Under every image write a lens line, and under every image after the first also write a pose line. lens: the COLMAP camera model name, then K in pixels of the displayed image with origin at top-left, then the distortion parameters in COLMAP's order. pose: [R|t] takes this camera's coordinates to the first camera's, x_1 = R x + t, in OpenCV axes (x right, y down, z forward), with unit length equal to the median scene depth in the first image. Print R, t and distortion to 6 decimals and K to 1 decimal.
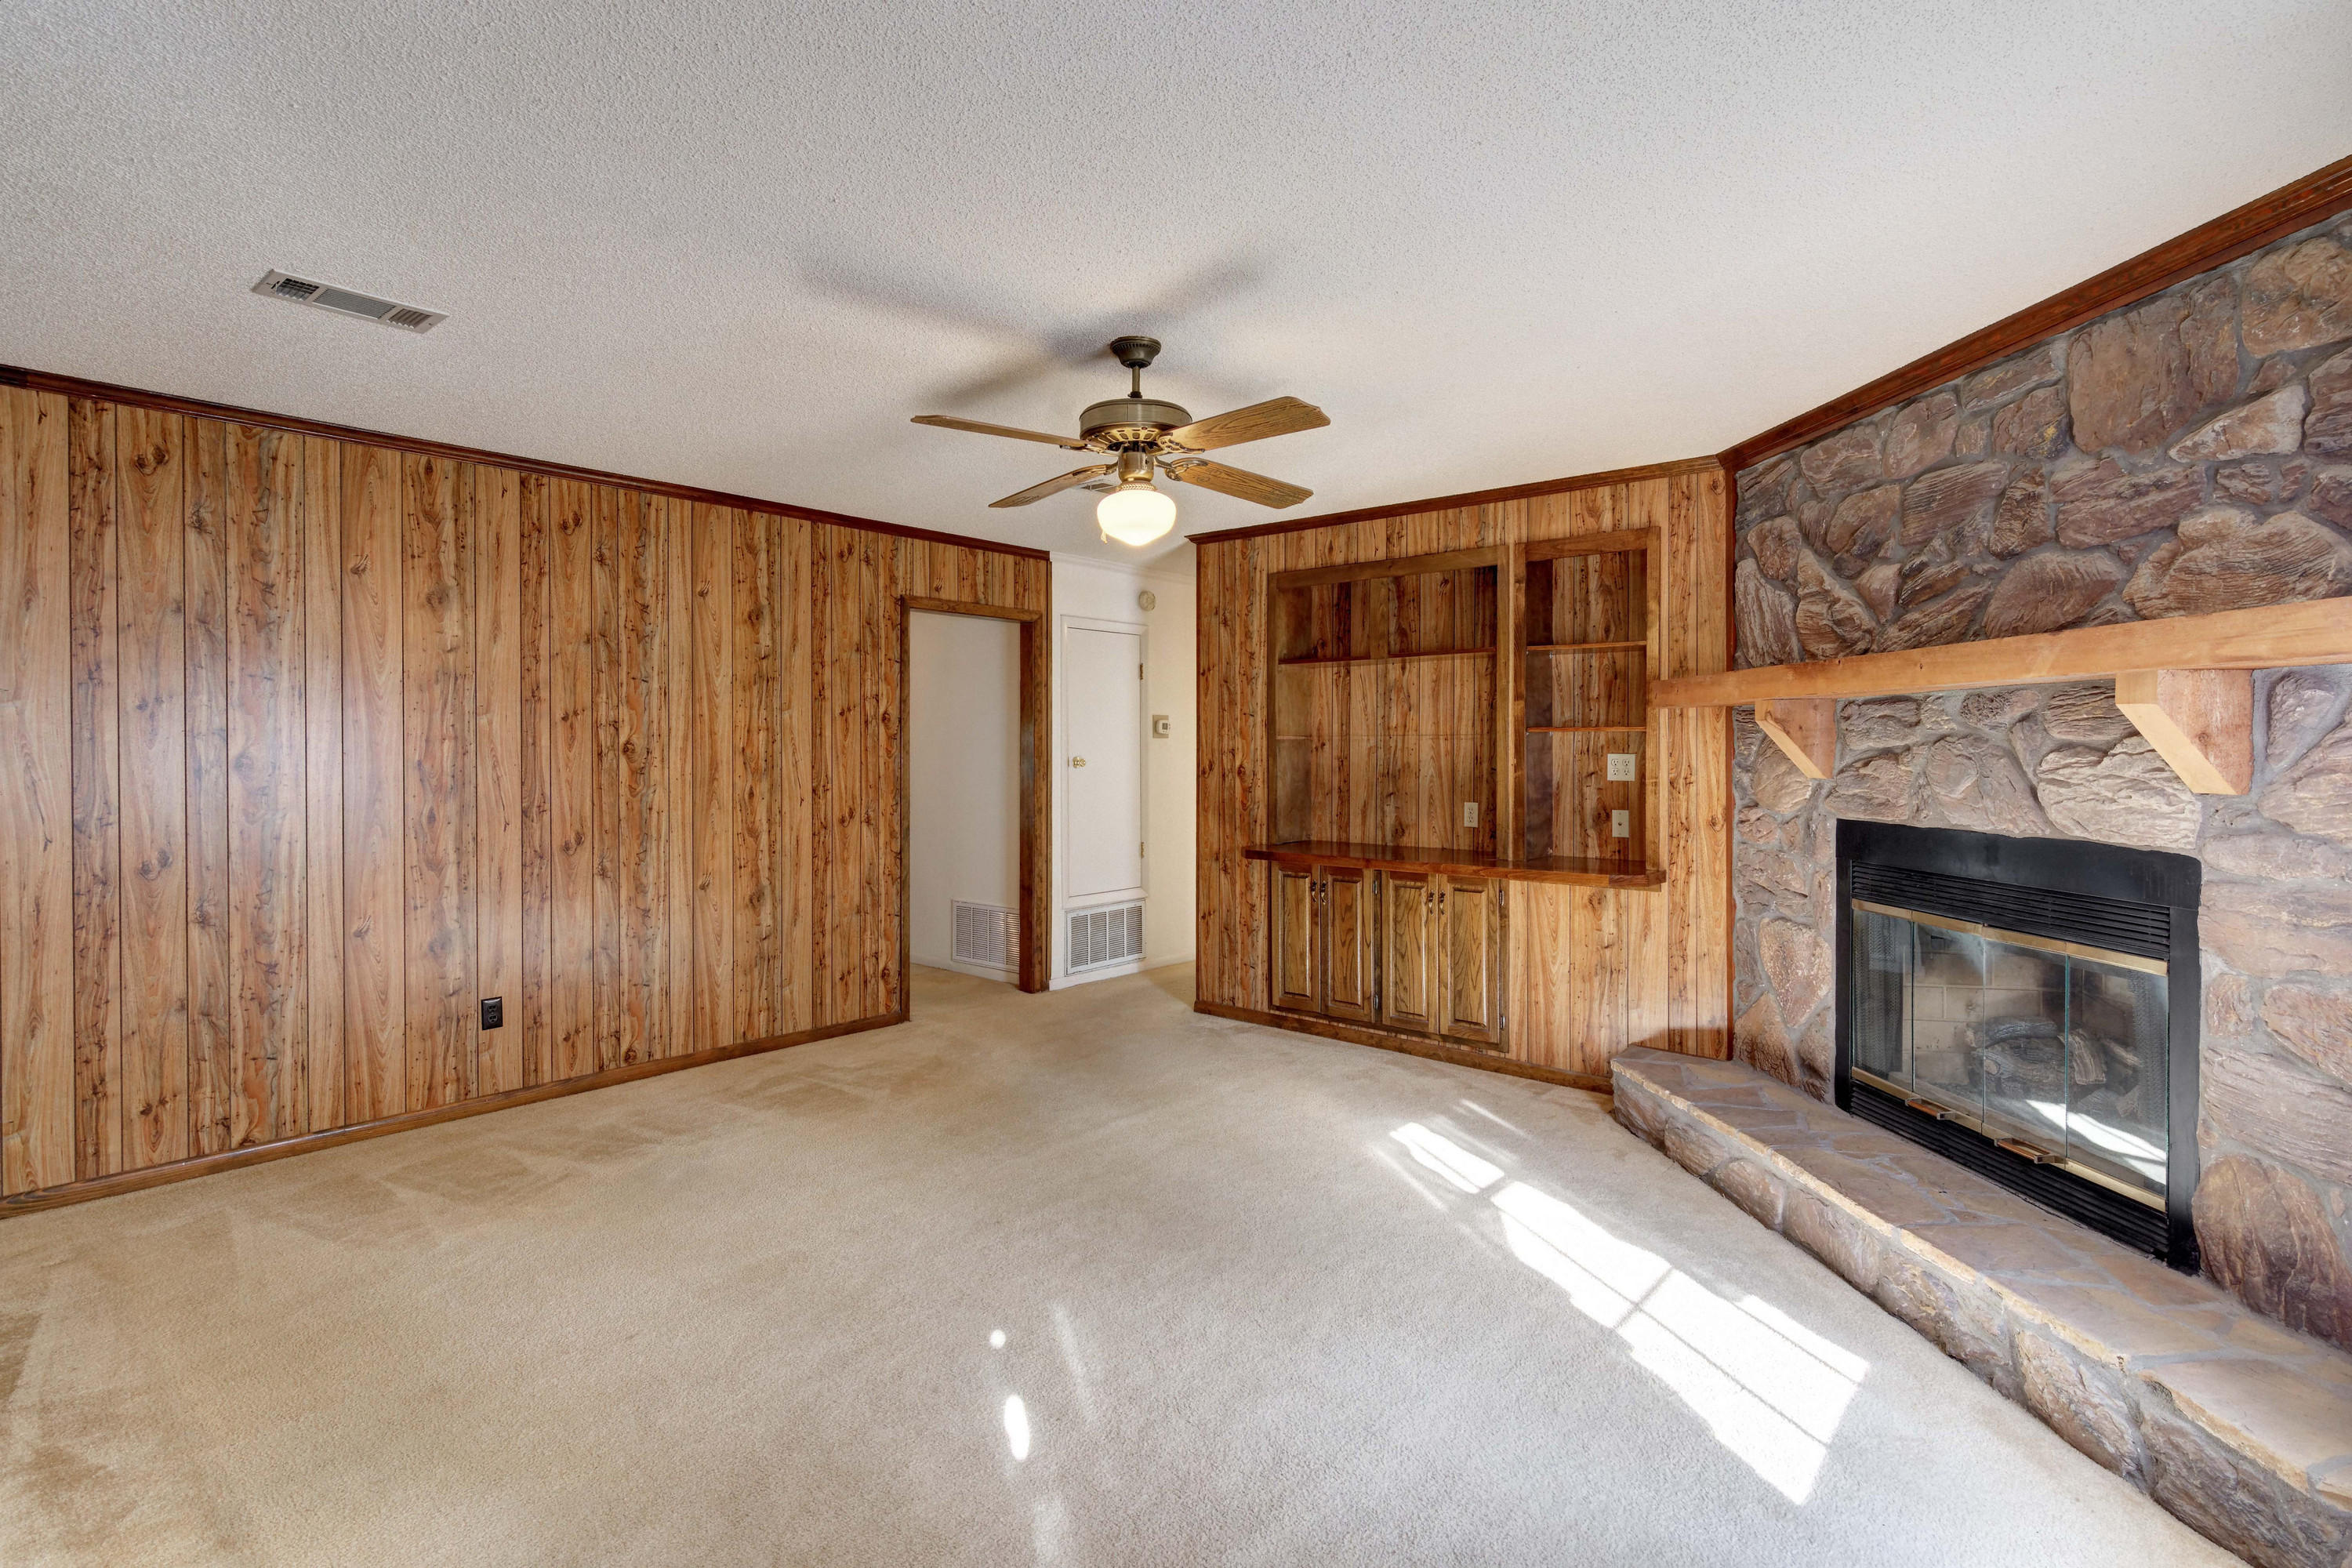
lens RADIAL K [[1136.7, 0, 1180.5], [0, 1136.7, 765.8], [0, 0, 1]] dist [0.000217, -0.010365]
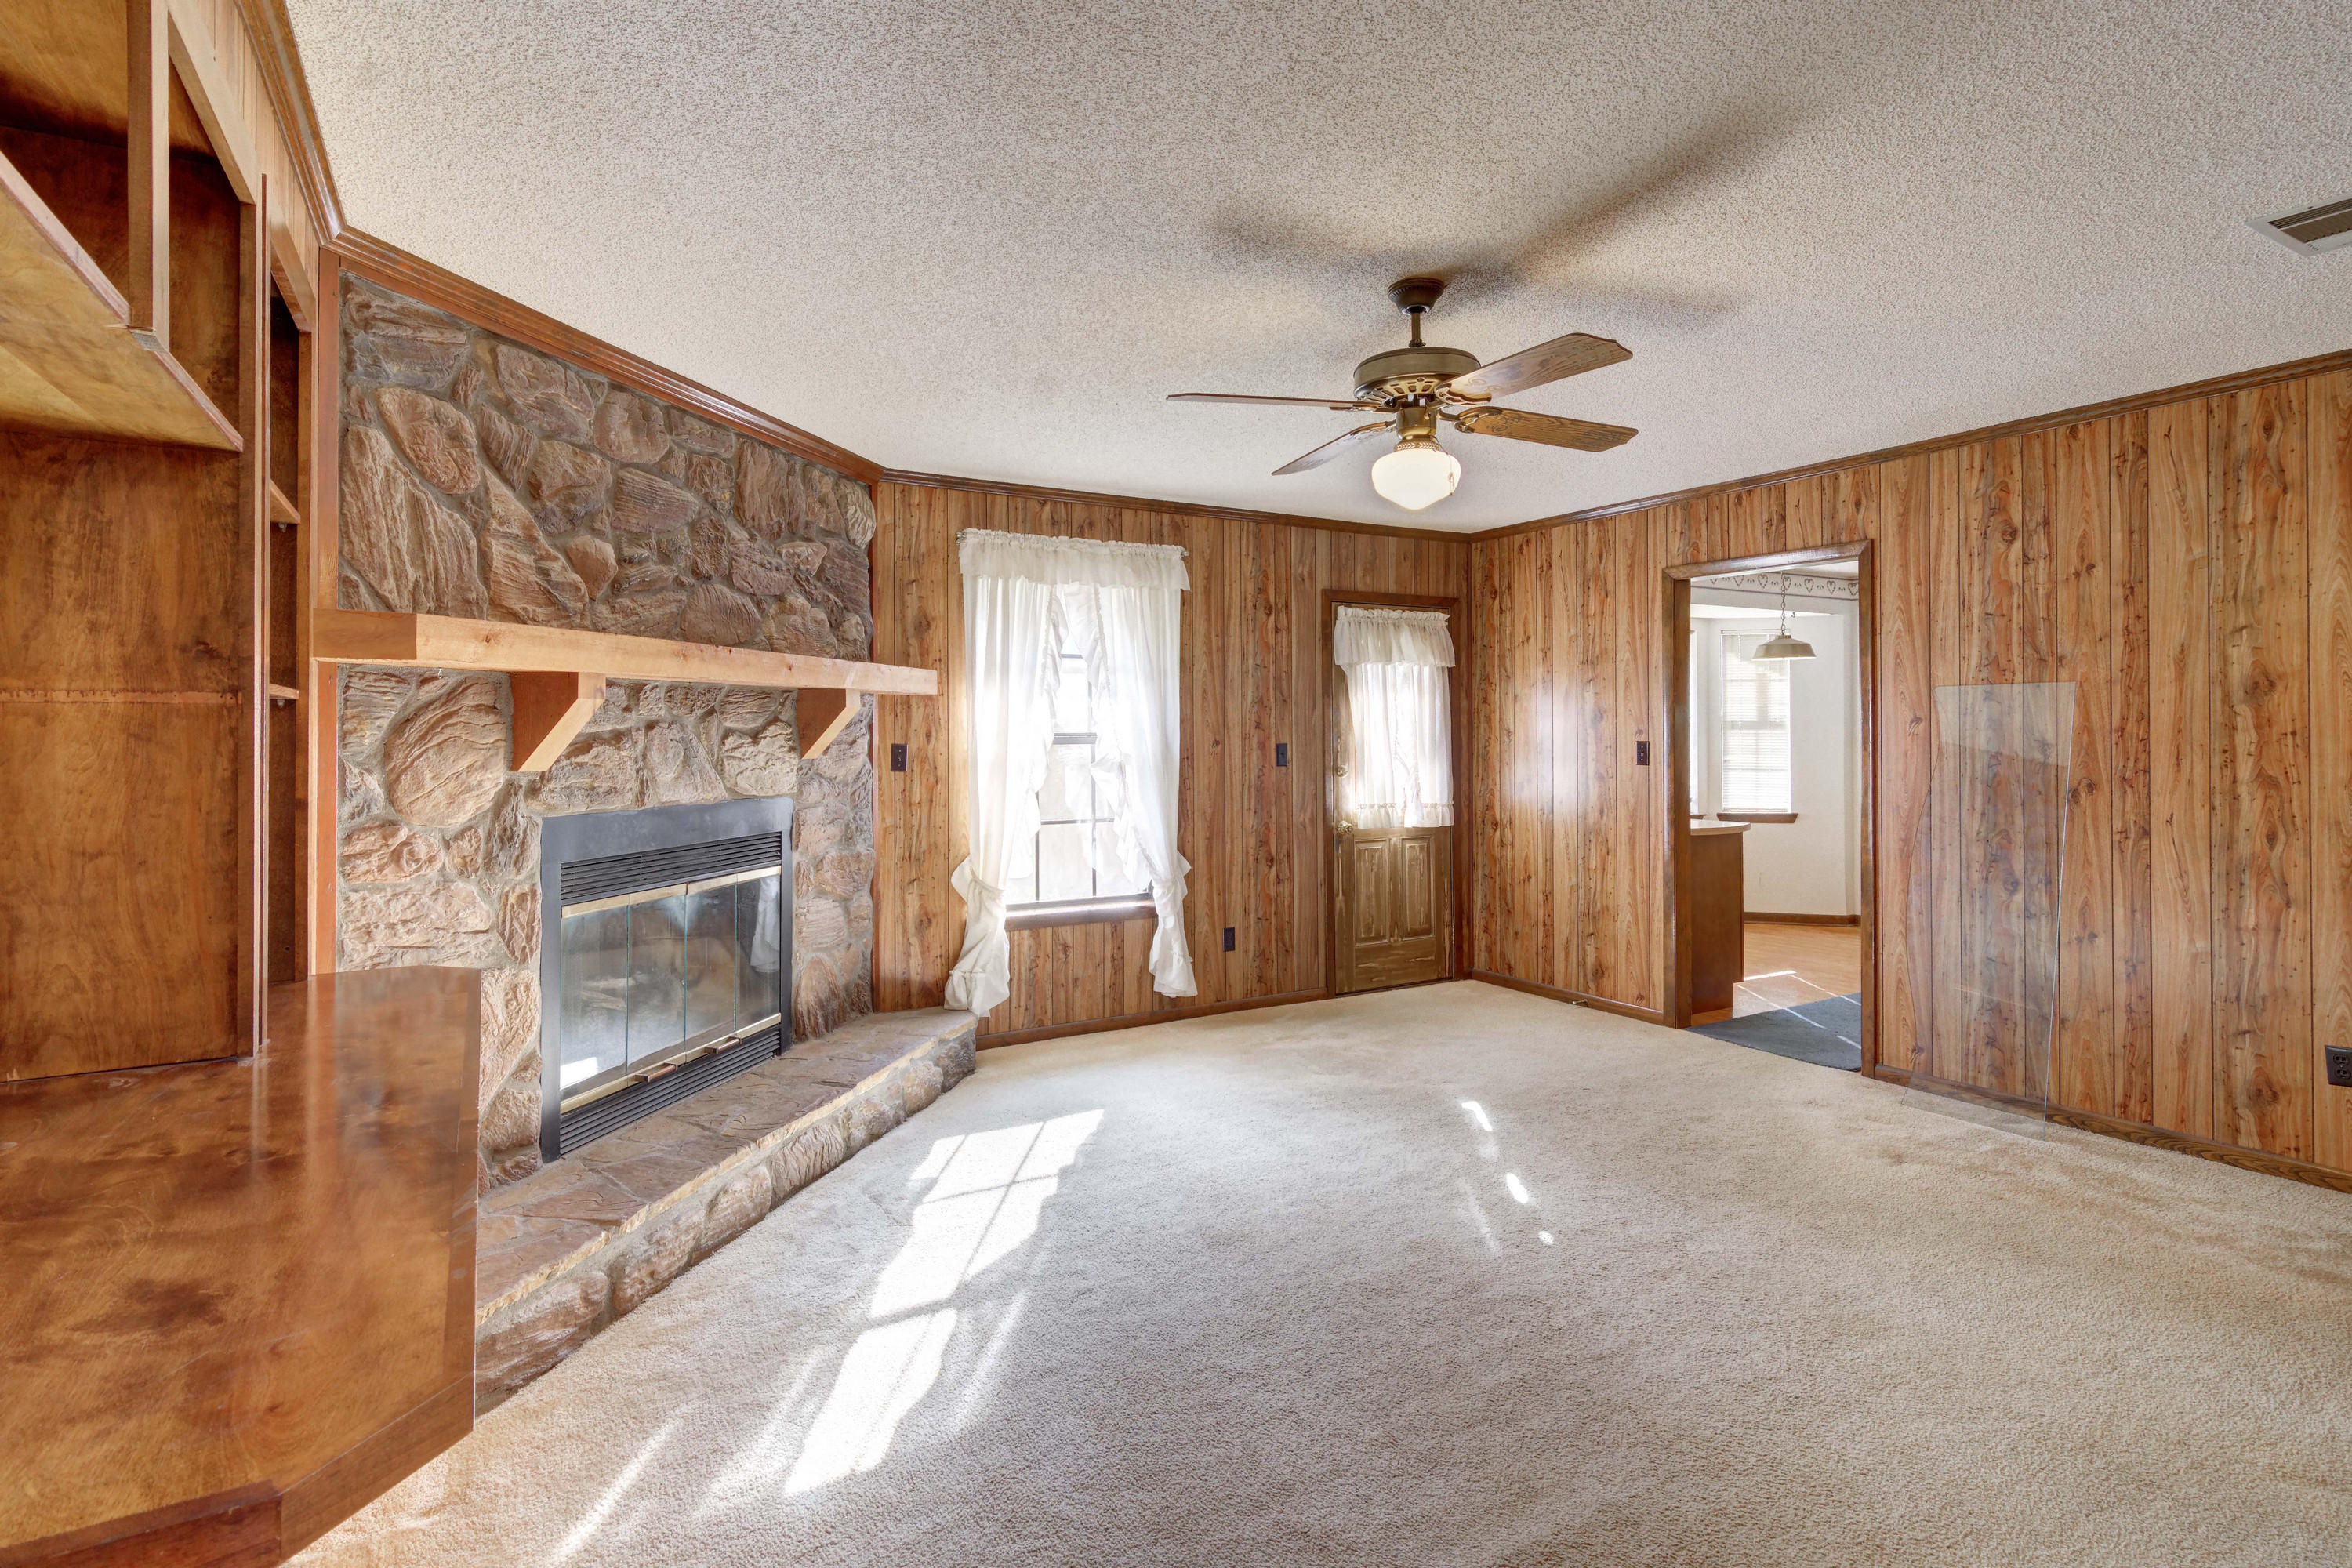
lens RADIAL K [[1166.3, 0, 1176.7], [0, 1166.3, 725.4], [0, 0, 1]] dist [0.001802, -0.000082]
pose [[-0.947670, 0.003209, 0.319235, -0.133973], [0.006553, 0.999934, 0.009400, -0.026201], [-0.319184, 0.011000, -0.947629, 1.636193]]
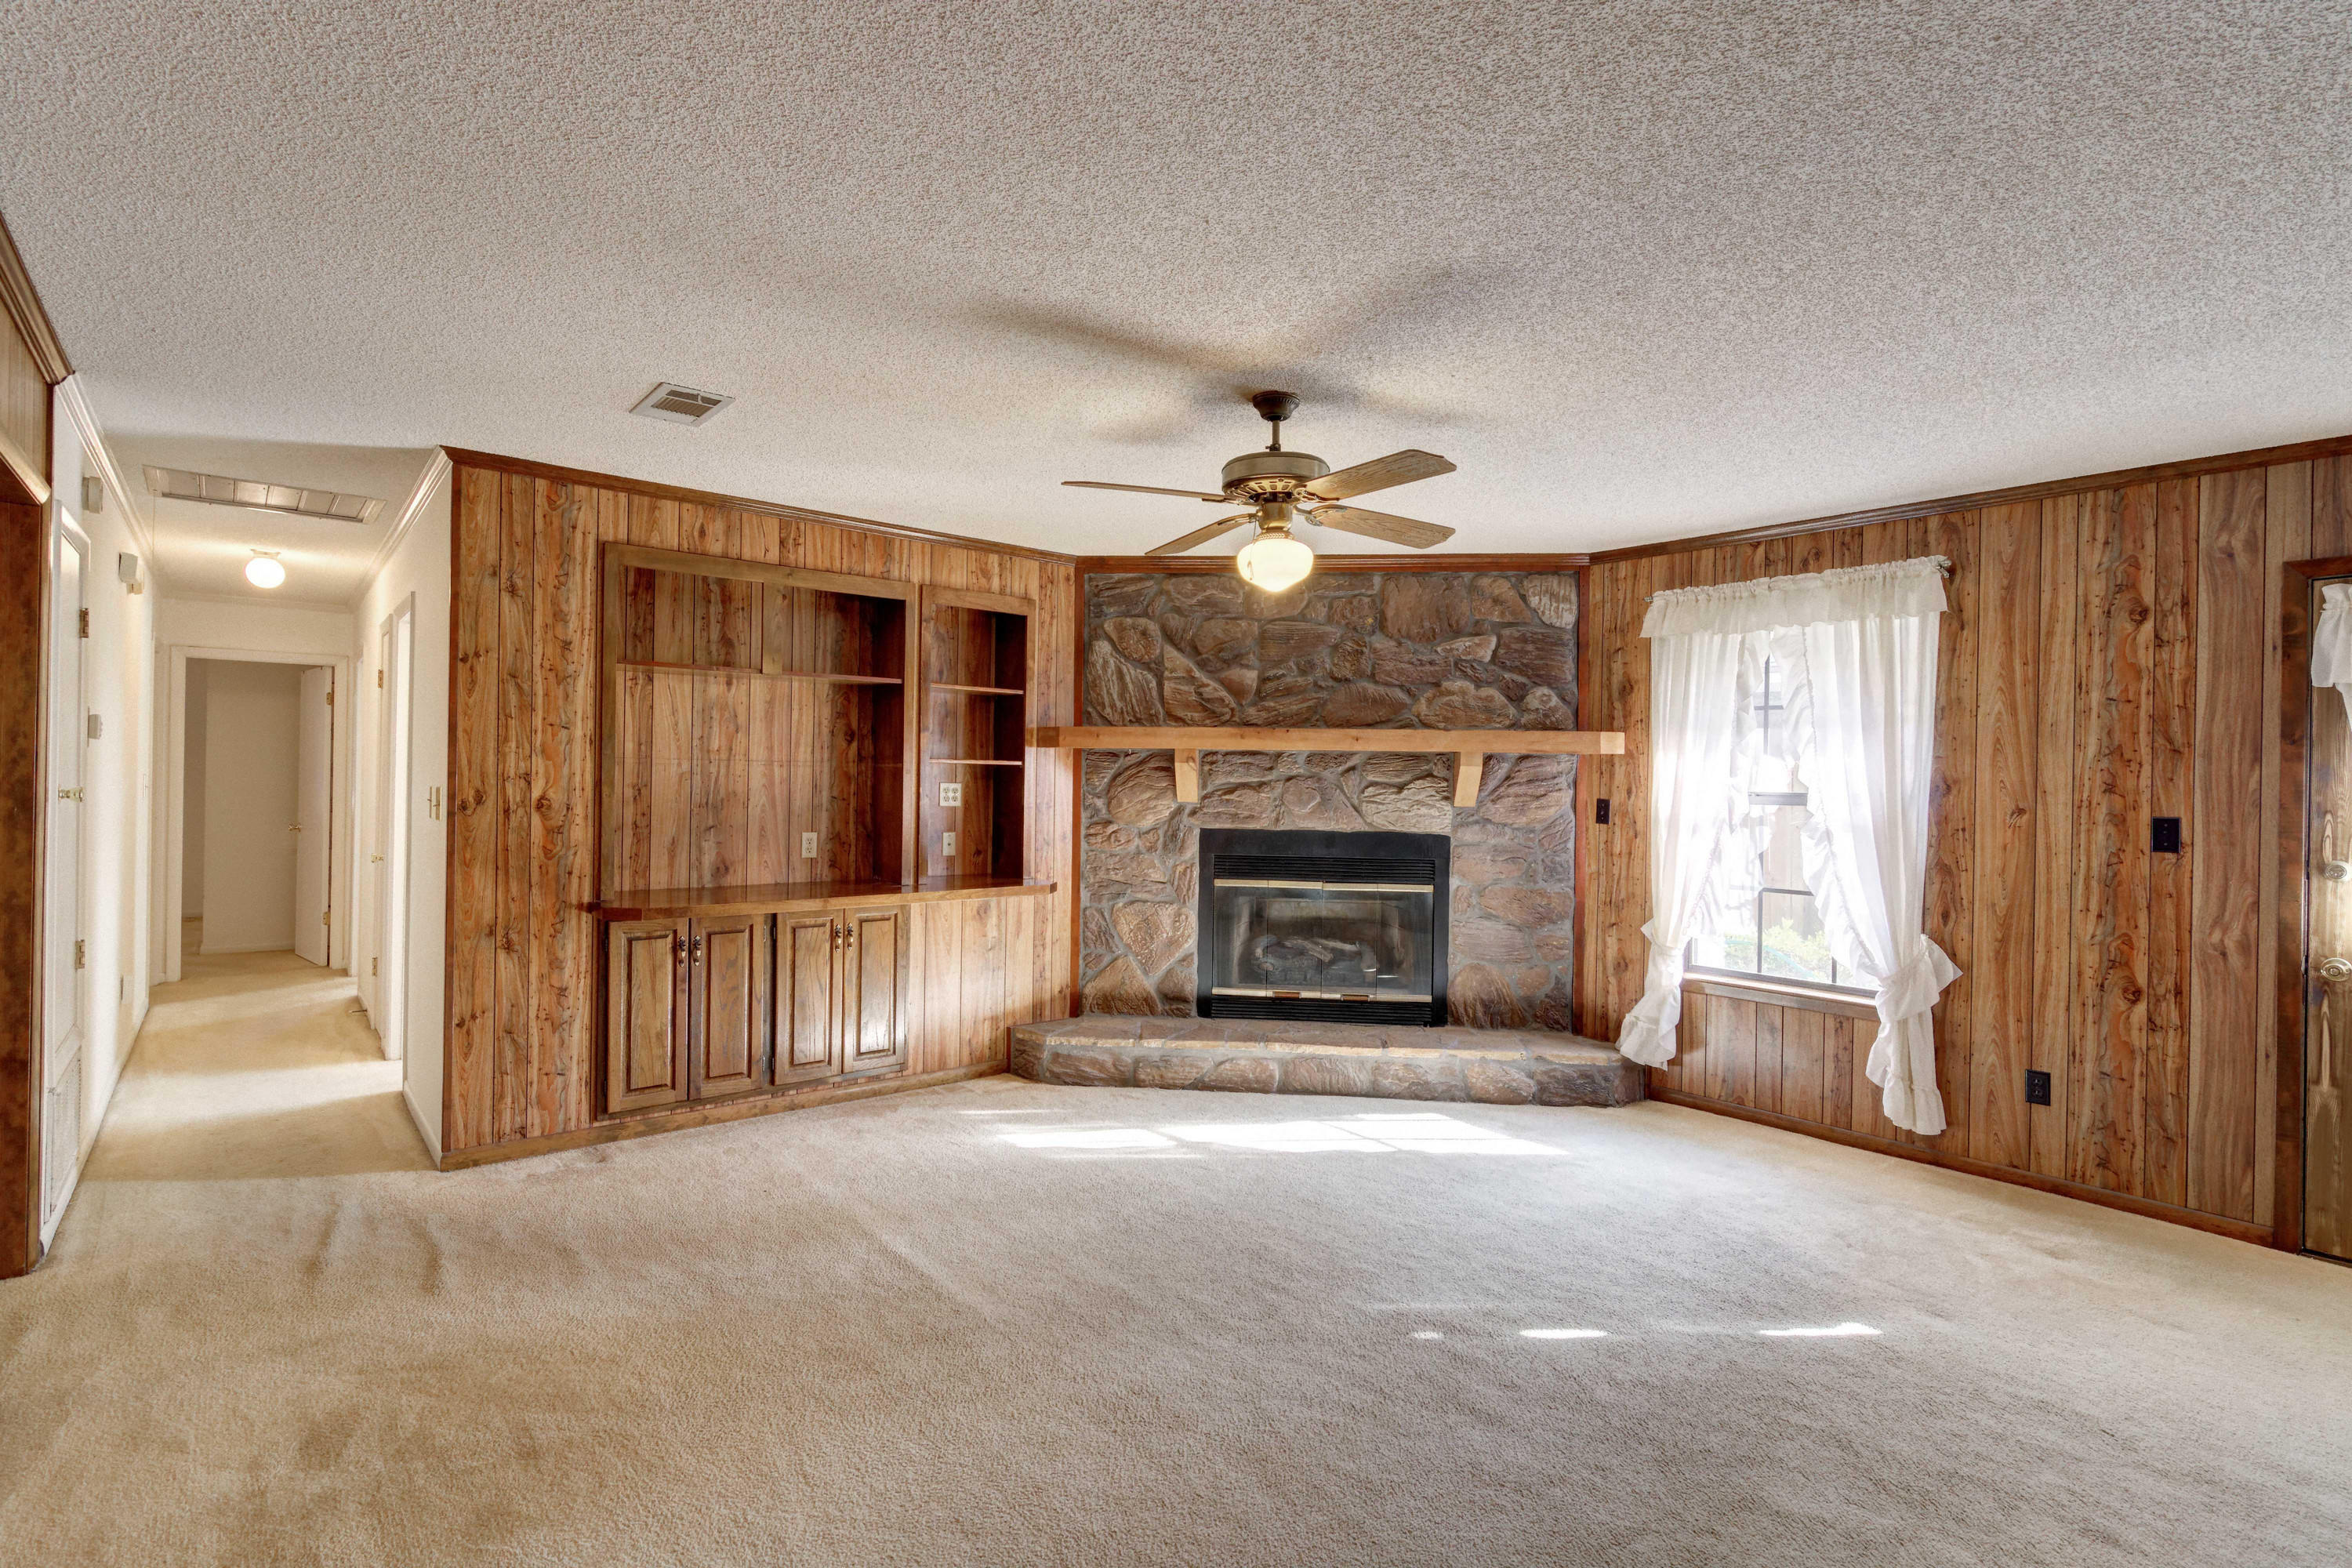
lens RADIAL K [[1138.9, 0, 1176.0], [0, 1138.9, 784.0], [0, 0, 1]] dist [0.014876, -0.000504]
pose [[0.168129, -0.001934, 0.985763, -0.921608], [-0.001094, 0.999997, 0.002148, -0.015873], [-0.985764, -0.001439, 0.168127, 0.763254]]
